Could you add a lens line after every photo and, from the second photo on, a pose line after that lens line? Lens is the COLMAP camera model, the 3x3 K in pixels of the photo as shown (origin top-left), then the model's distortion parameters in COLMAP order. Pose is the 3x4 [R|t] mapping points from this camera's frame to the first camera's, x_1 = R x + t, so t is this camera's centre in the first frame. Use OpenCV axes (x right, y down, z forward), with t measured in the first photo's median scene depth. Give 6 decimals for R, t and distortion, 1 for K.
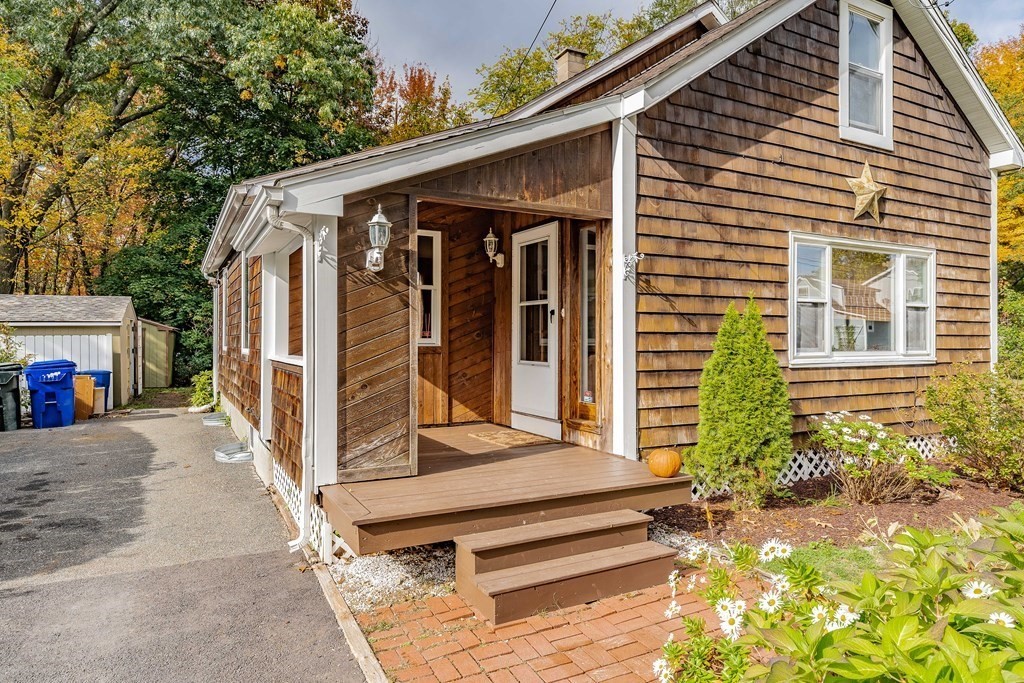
lens RADIAL K [[622.3, 0, 514.5], [0, 622.3, 338.8], [0, 0, 1]] dist [0.003258, -0.000485]
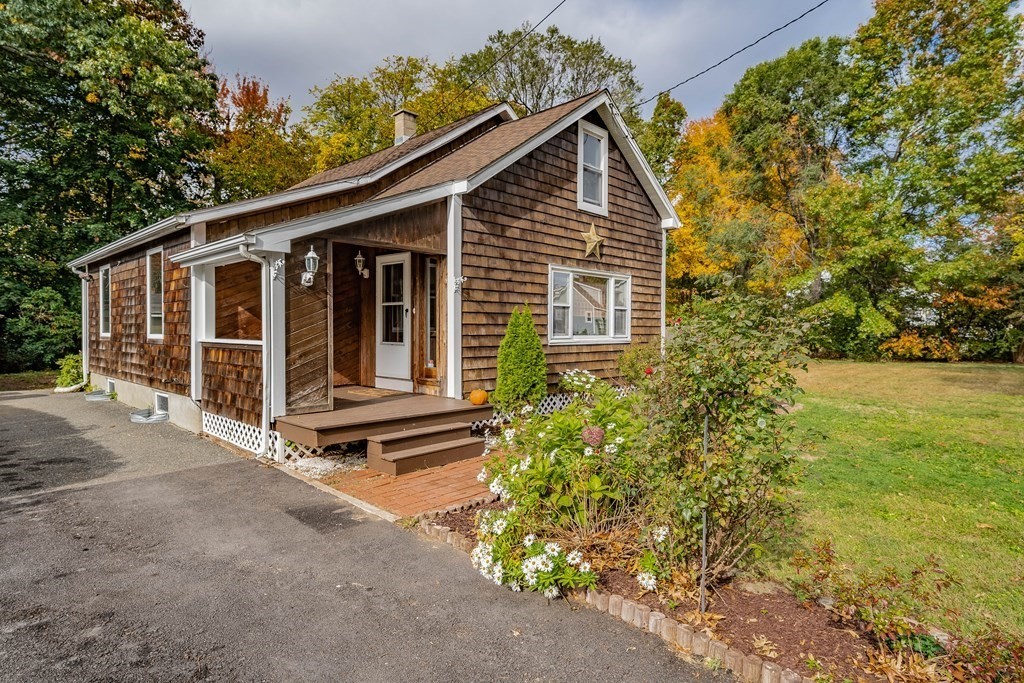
lens RADIAL K [[546.6, 0, 515.8], [0, 546.6, 339.5], [0, 0, 1]] dist [0.002994, -0.000123]
pose [[0.948242, -0.003431, 0.317531, -0.114725], [-0.003483, 0.999769, 0.021205, 0.000014], [-0.317531, -0.021213, 0.948011, -0.379683]]
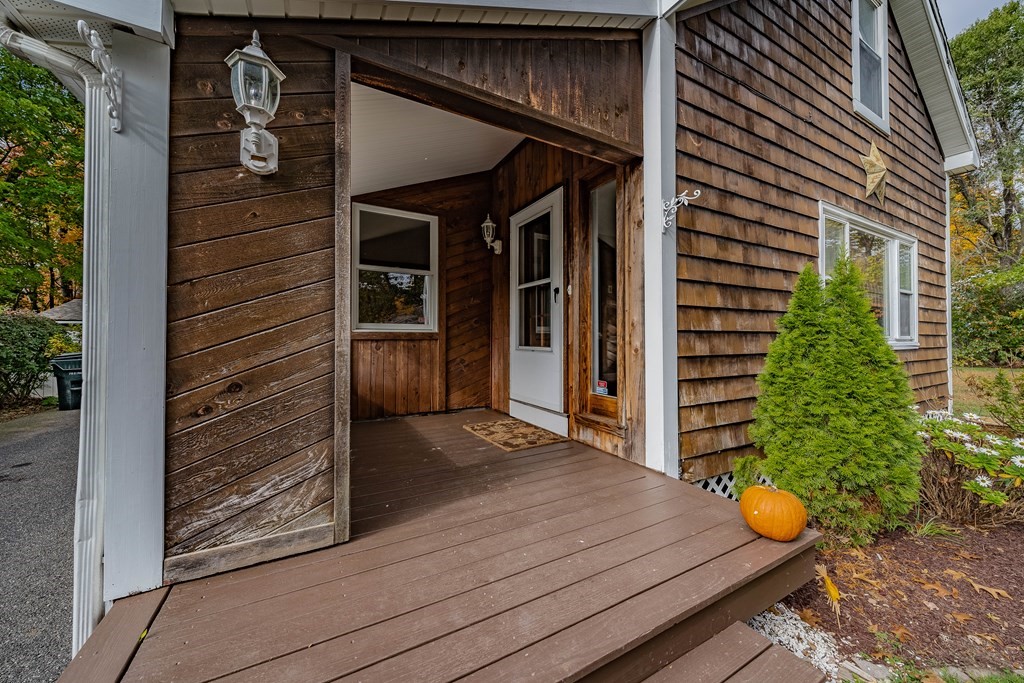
lens RADIAL K [[364.7, 0, 513.2], [0, 364.7, 334.8], [0, 0, 1]] dist [-0.002431, -0.000155]
pose [[0.999922, -0.002278, 0.012249, -0.006999], [0.002395, 0.999951, -0.009615, 0.024900], [-0.012226, 0.009643, 0.999879, 0.486999]]
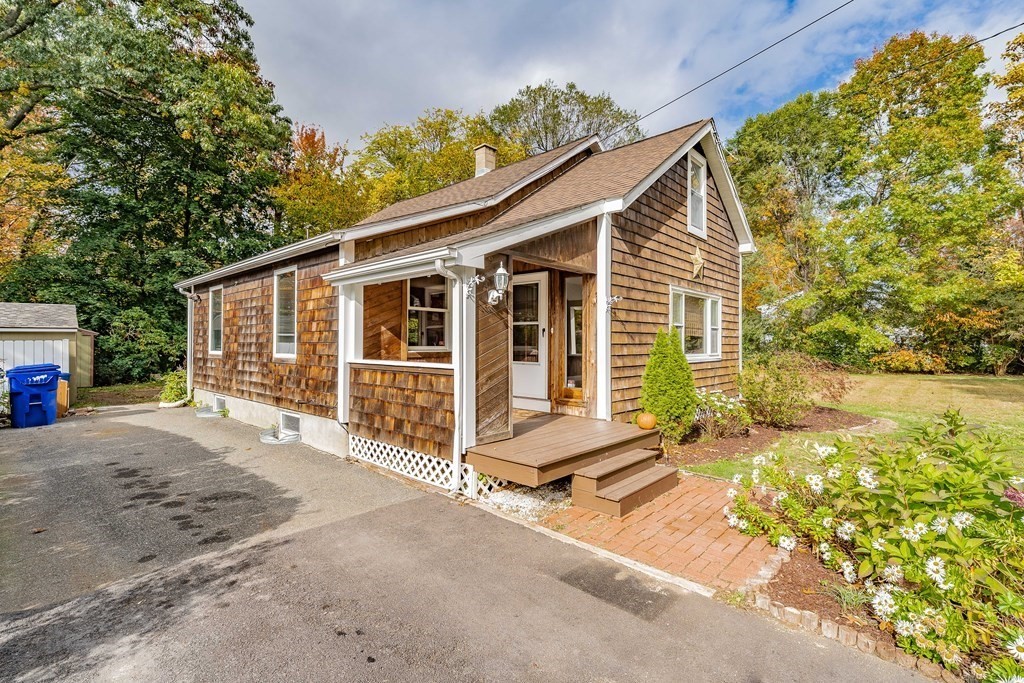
lens RADIAL K [[459.2, 0, 514.3], [0, 459.2, 339.1], [0, 0, 1]] dist [0.000199, -0.000061]
pose [[0.942720, 0.005497, 0.333539, -0.390122], [-0.003399, 0.999971, -0.006875, -0.011977], [-0.333567, 0.005348, 0.942711, -0.052055]]
